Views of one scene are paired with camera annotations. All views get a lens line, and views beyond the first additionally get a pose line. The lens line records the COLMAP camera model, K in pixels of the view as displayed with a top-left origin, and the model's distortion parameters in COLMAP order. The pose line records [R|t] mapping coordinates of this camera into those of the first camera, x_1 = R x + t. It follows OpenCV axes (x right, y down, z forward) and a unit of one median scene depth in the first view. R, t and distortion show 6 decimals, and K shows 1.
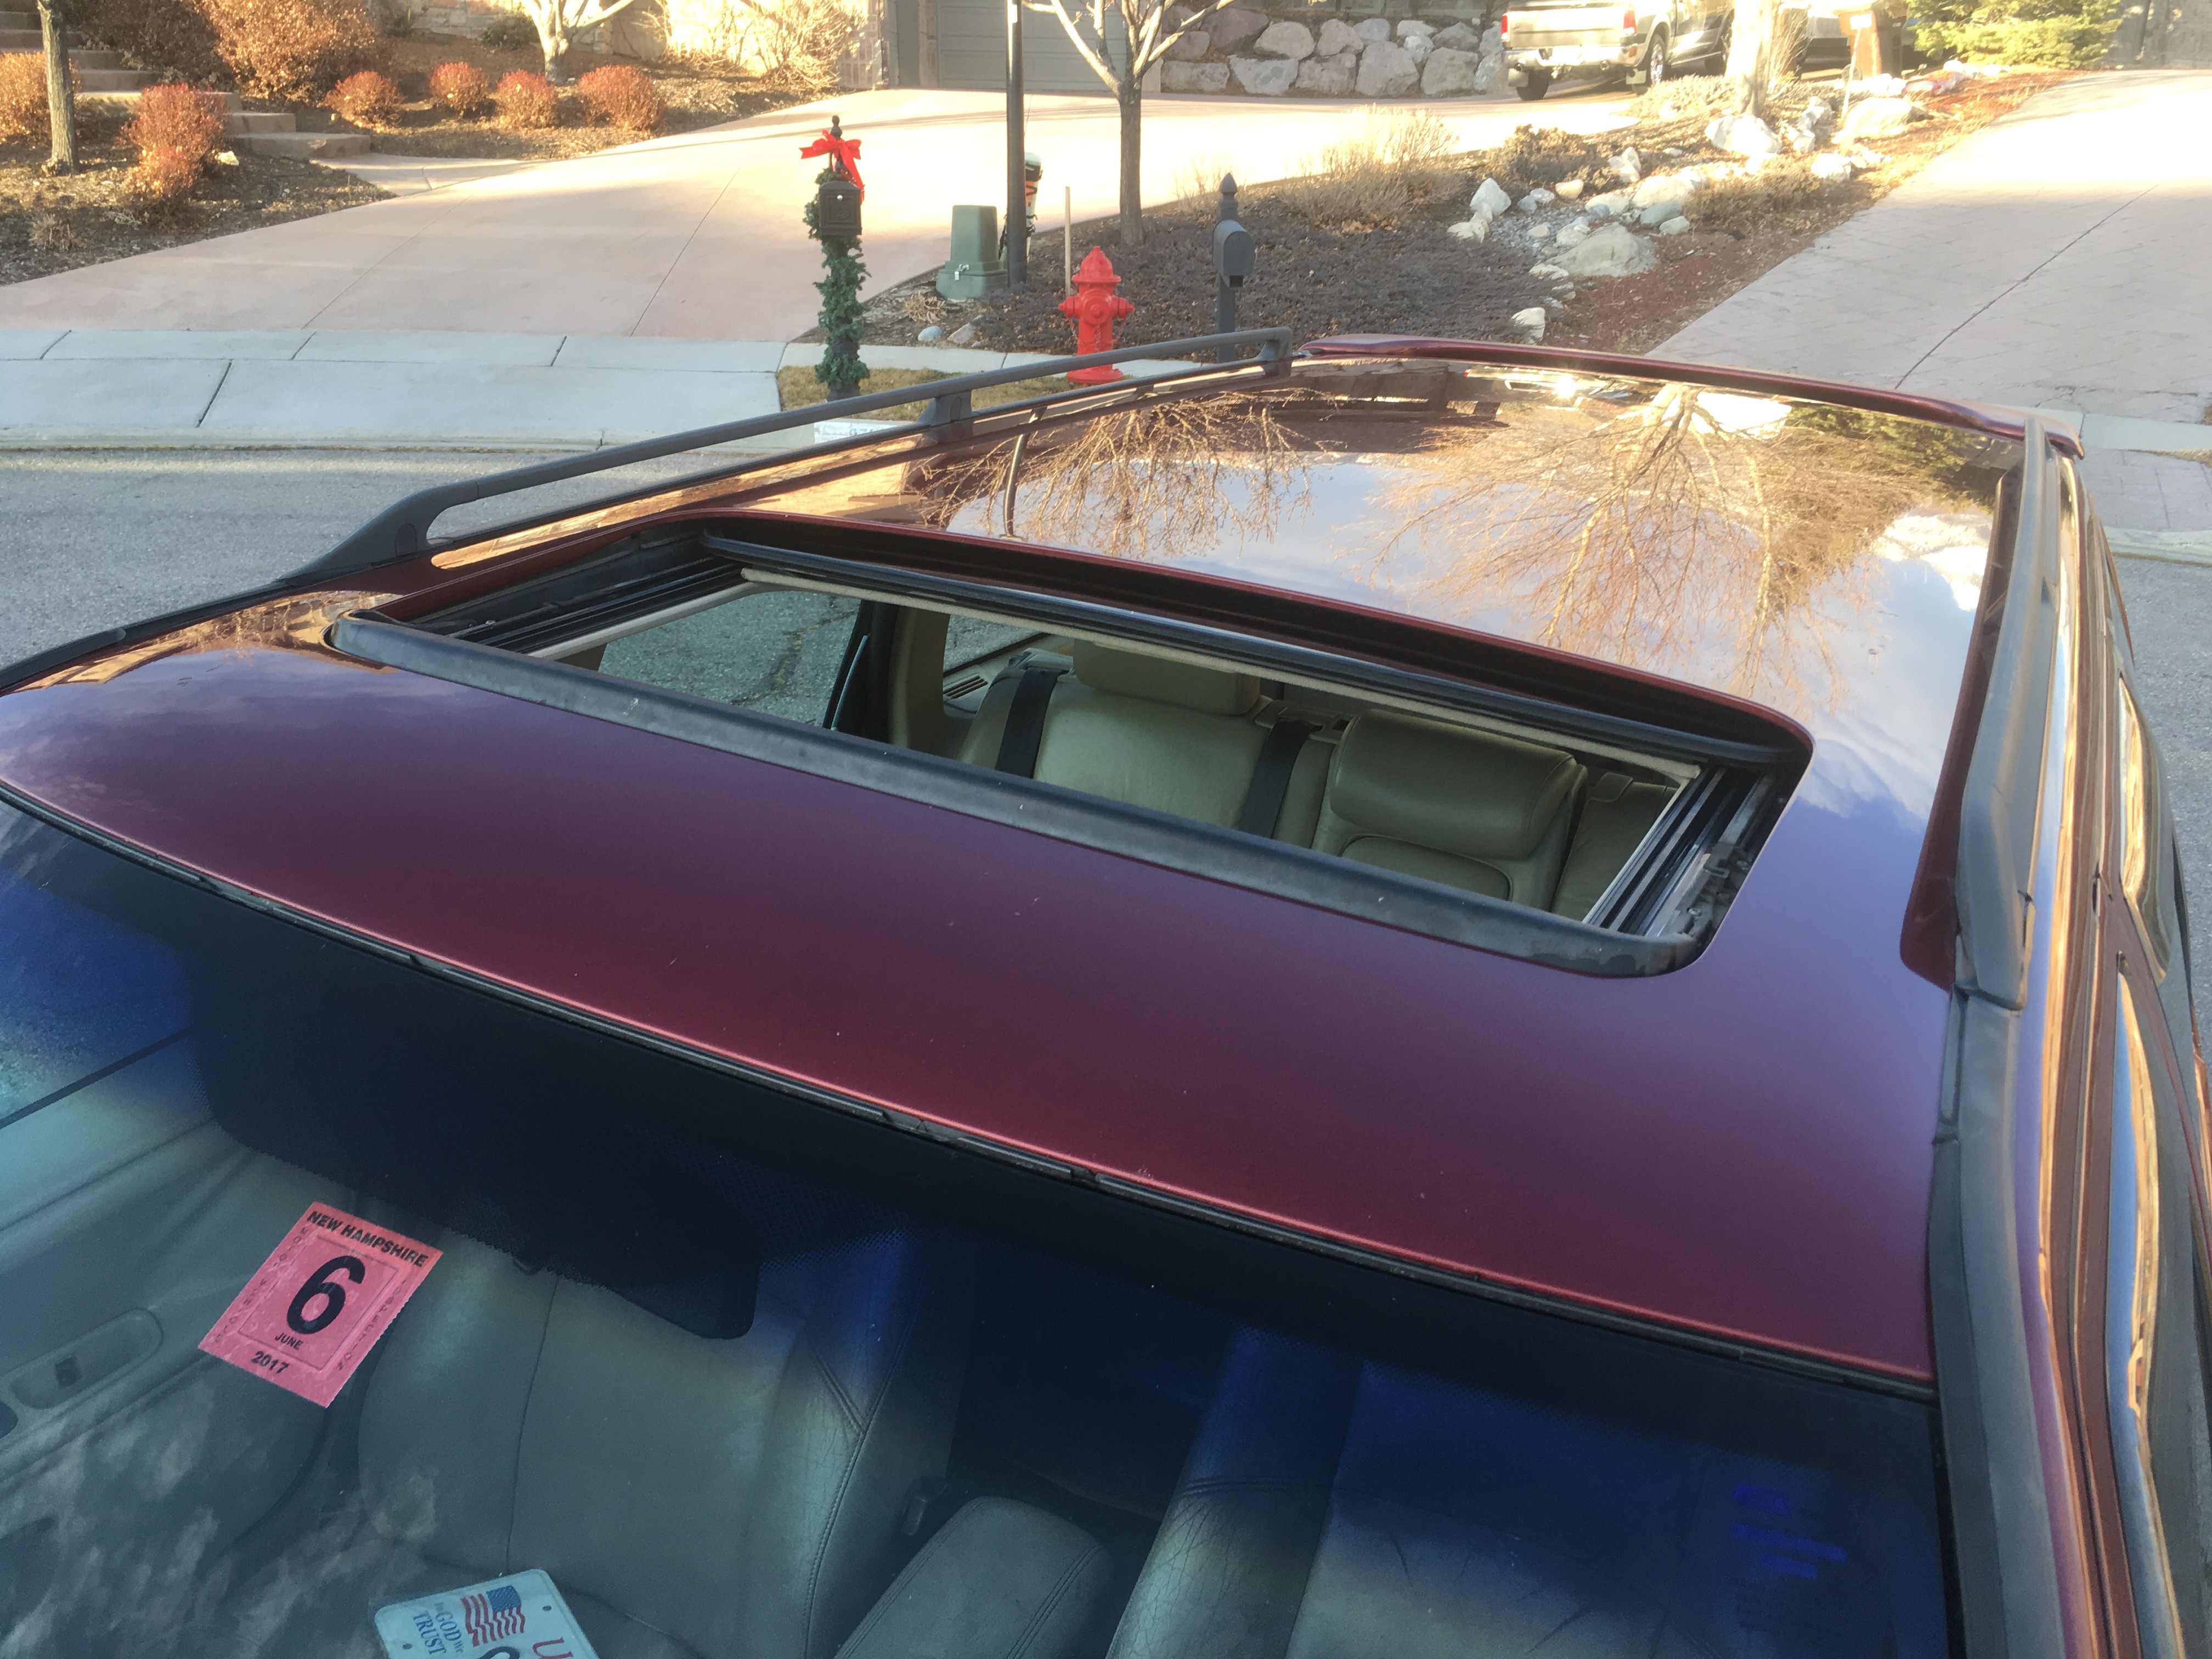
lens RADIAL K [[1908.5, 0, 1106.0], [0, 1908.5, 829.5], [0, 0, 1]] dist [0.074499, -0.107393]
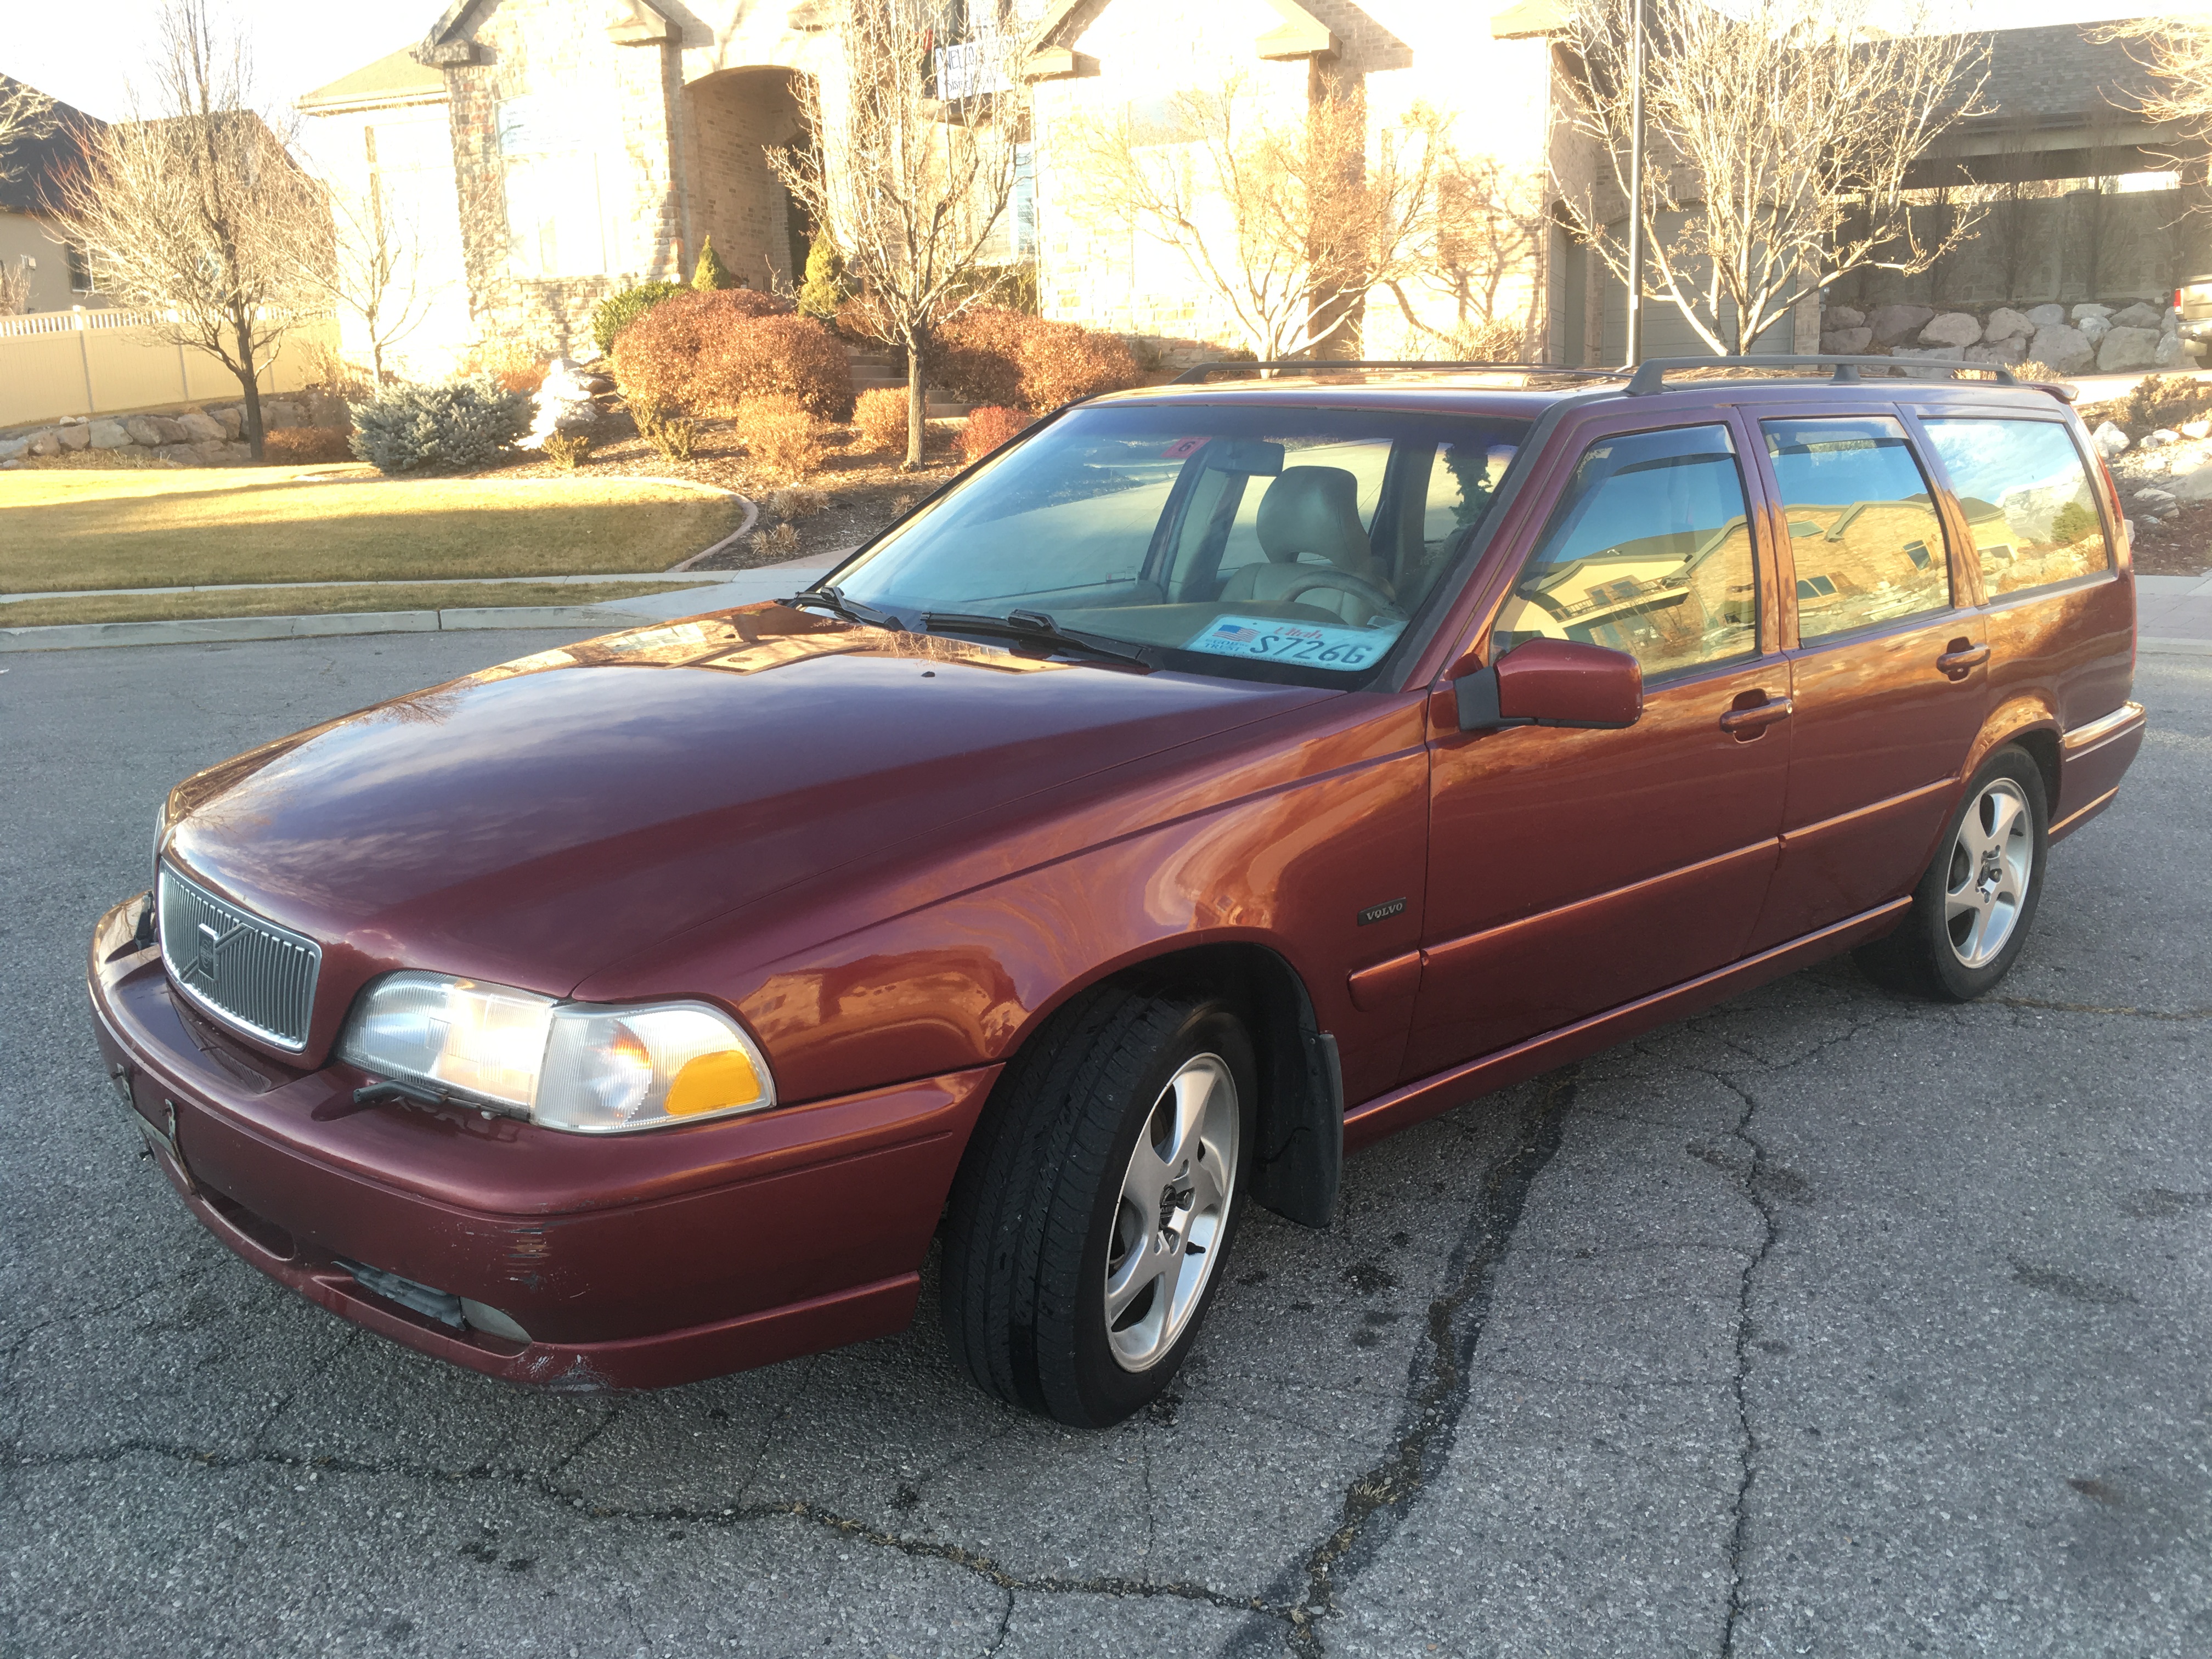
lens RADIAL K [[1908.5, 0, 1106.0], [0, 1908.5, 829.5], [0, 0, 1]] dist [0.074499, -0.107393]
pose [[0.939793, 0.020736, -0.341116, 0.039335], [-0.075627, 0.986029, -0.148417, 0.072584], [0.333272, 0.165278, 0.928231, -0.121365]]
